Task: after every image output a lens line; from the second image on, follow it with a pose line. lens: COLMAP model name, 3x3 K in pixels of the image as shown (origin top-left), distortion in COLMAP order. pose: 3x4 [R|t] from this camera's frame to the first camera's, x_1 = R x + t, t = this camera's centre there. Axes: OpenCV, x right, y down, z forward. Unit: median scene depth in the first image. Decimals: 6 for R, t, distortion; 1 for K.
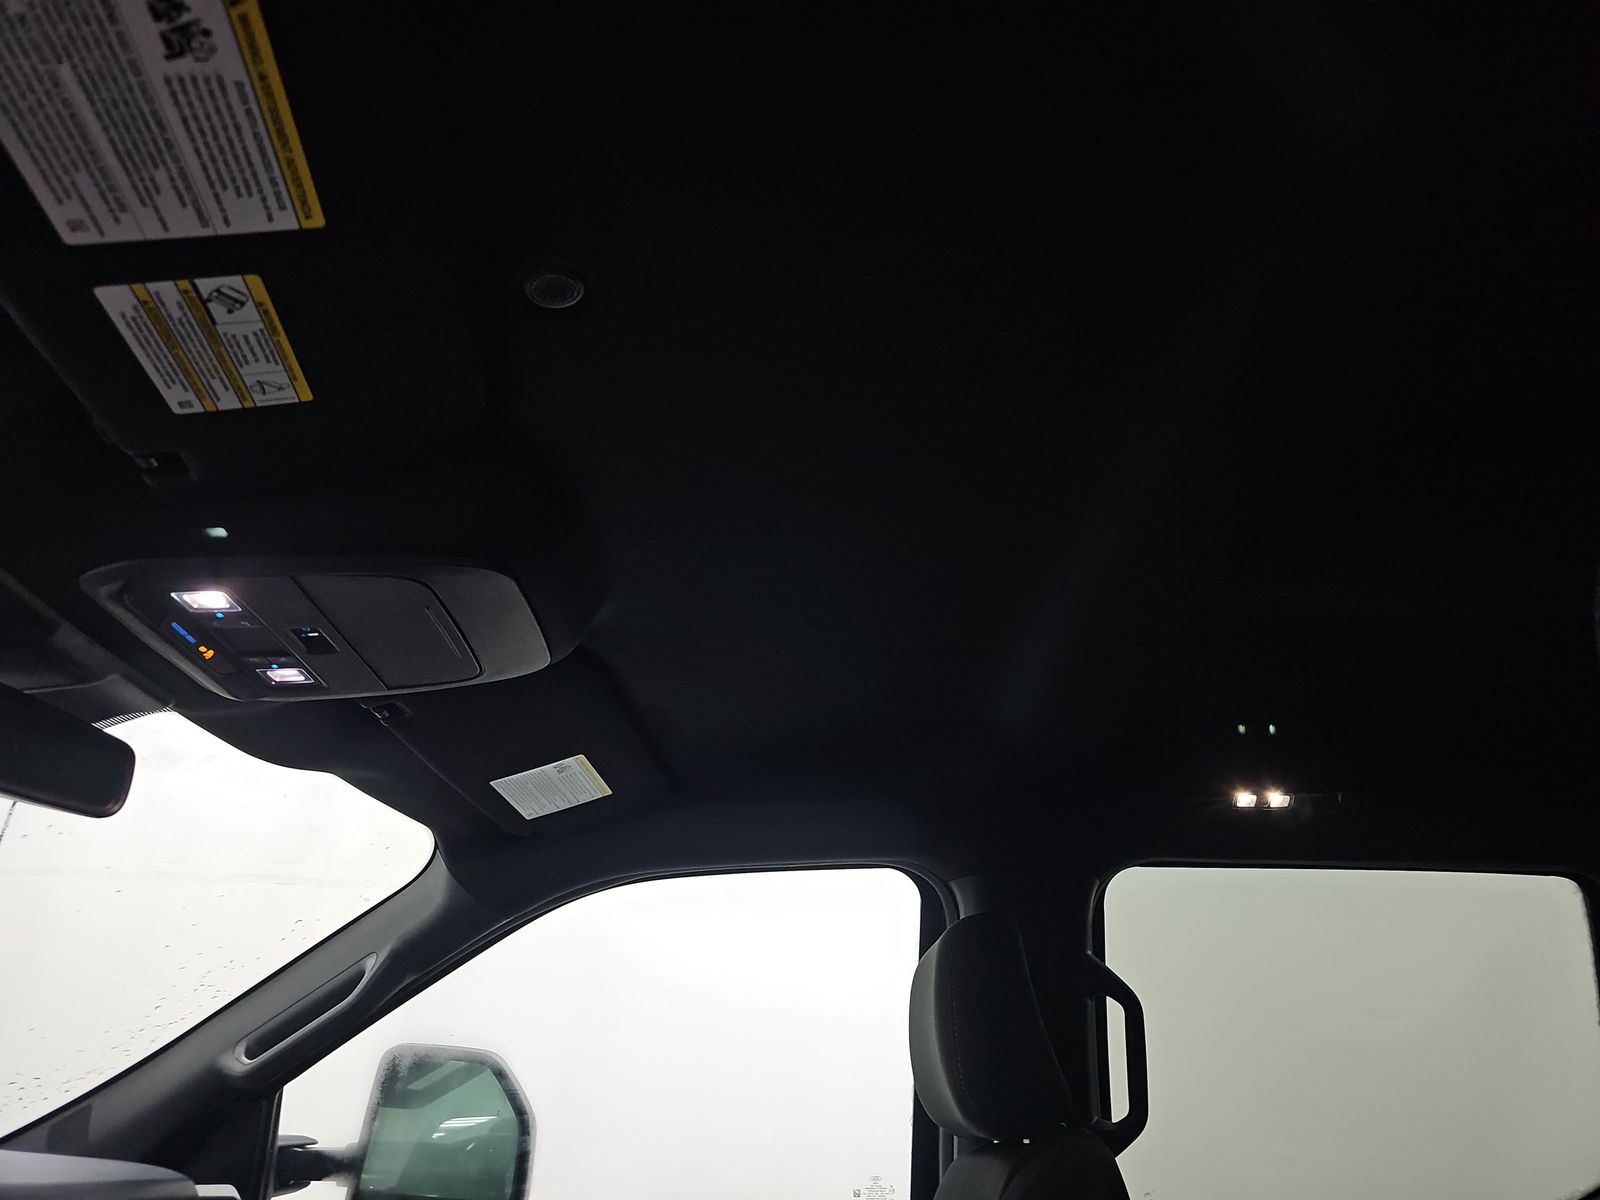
lens RADIAL K [[1057.6, 0, 806.0], [0, 1057.6, 589.4], [0, 0, 1]] dist [0.027880, -0.035863]
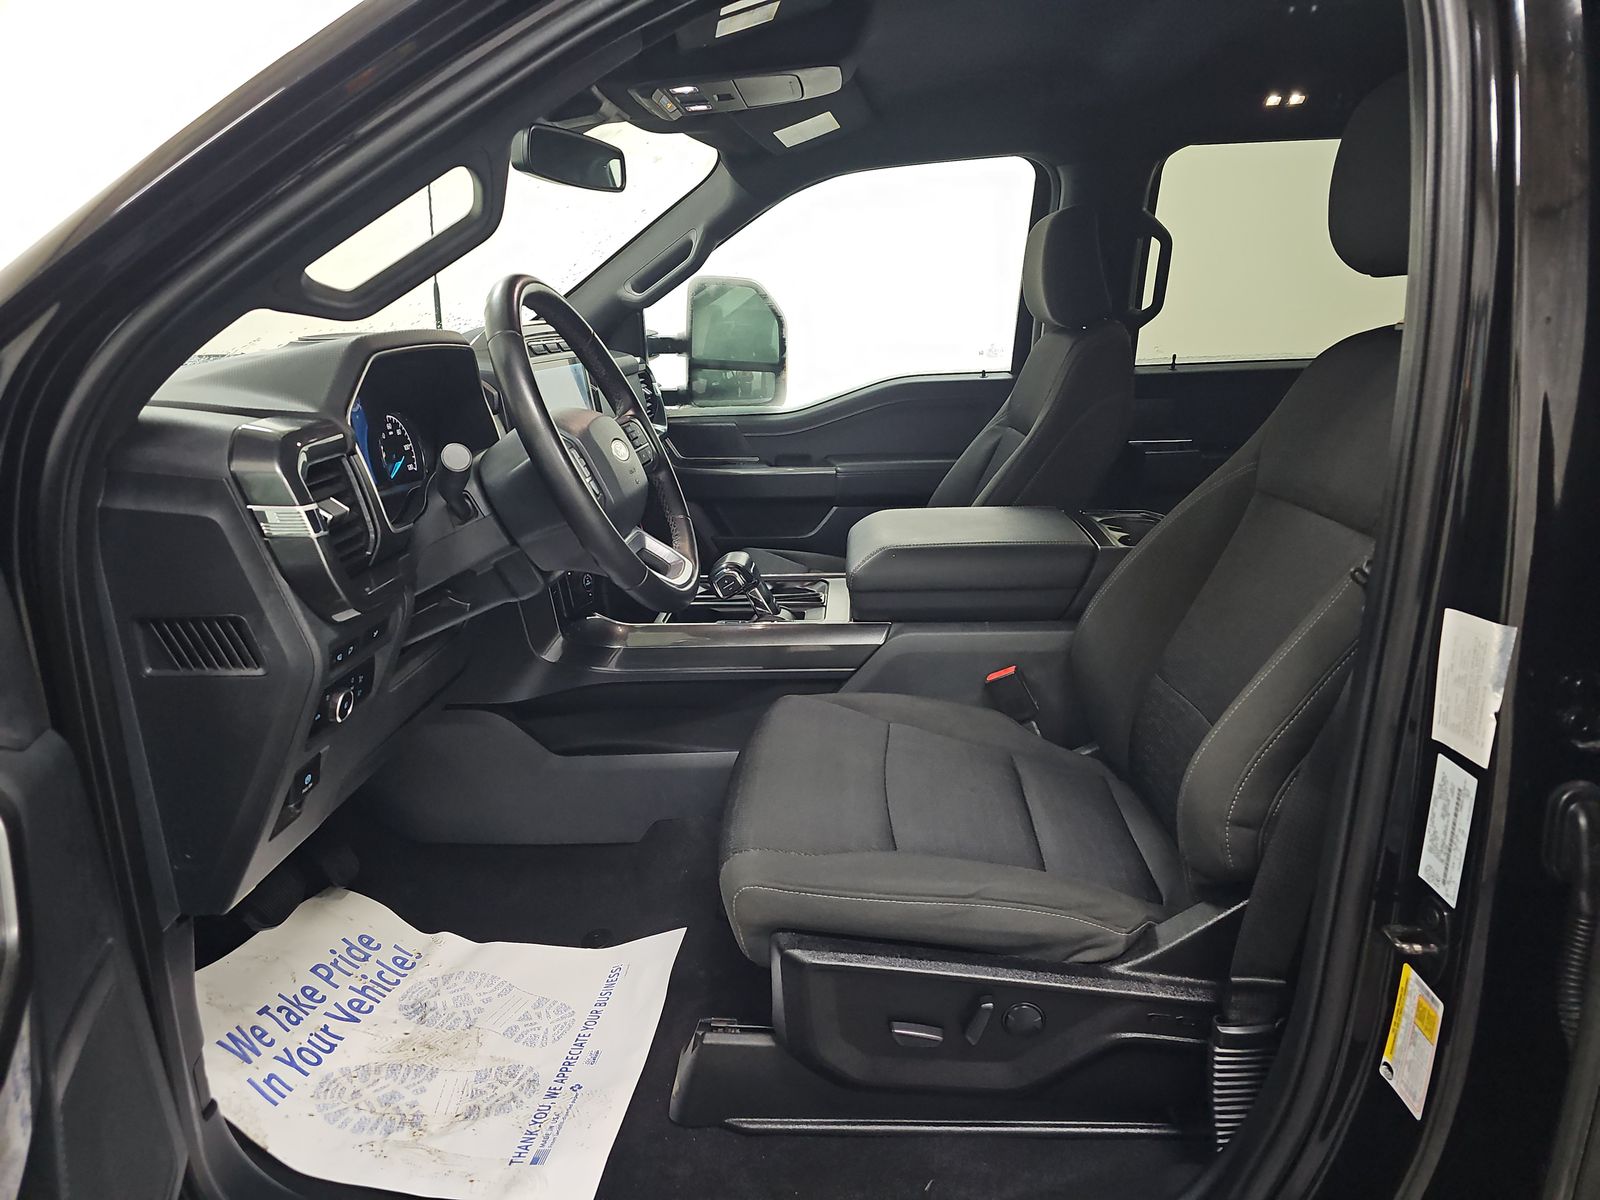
lens RADIAL K [[1057.6, 0, 791.3], [0, 1057.6, 595.4], [0, 0, 1]] dist [0.027880, -0.035863]
pose [[0.995534, -0.001570, -0.094389, -0.099464], [0.065068, 0.735816, 0.674048, -0.325491], [0.068395, -0.677179, 0.732633, -0.554208]]
